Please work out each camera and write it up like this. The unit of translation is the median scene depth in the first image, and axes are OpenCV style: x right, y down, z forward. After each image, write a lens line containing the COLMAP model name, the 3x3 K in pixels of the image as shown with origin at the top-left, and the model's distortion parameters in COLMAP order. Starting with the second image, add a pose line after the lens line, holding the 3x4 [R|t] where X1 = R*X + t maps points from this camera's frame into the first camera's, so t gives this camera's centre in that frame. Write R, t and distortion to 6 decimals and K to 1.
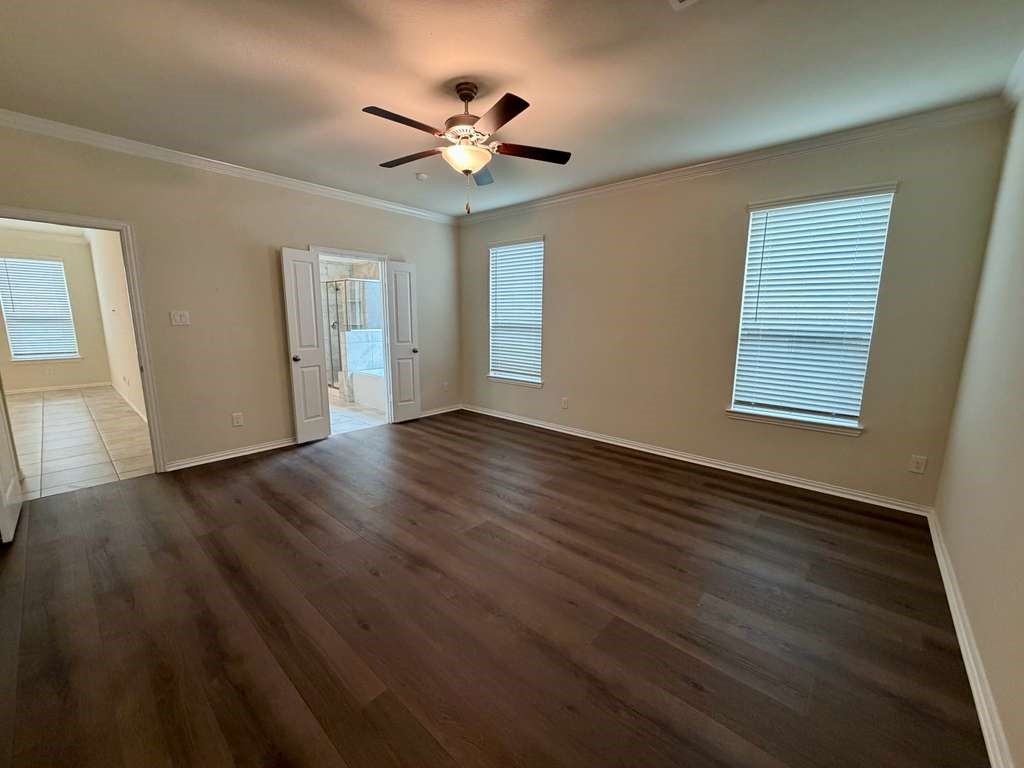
lens RADIAL K [[407.8, 0, 507.4], [0, 407.8, 384.8], [0, 0, 1]] dist [-0.000739, -0.000220]
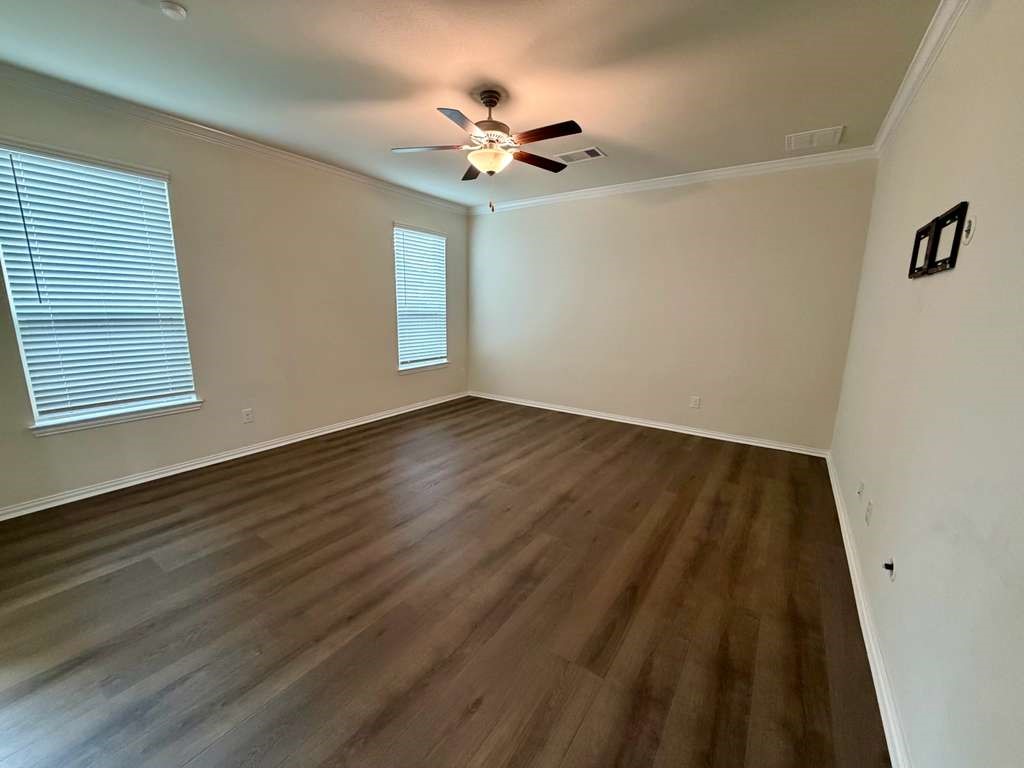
lens RADIAL K [[407.8, 0, 507.4], [0, 407.8, 384.8], [0, 0, 1]] dist [-0.000739, -0.000220]
pose [[-0.123540, -0.201664, 0.971632, -0.919226], [0.152339, 0.963673, 0.219381, -0.147352], [-0.980577, 0.175120, -0.088331, 0.824410]]
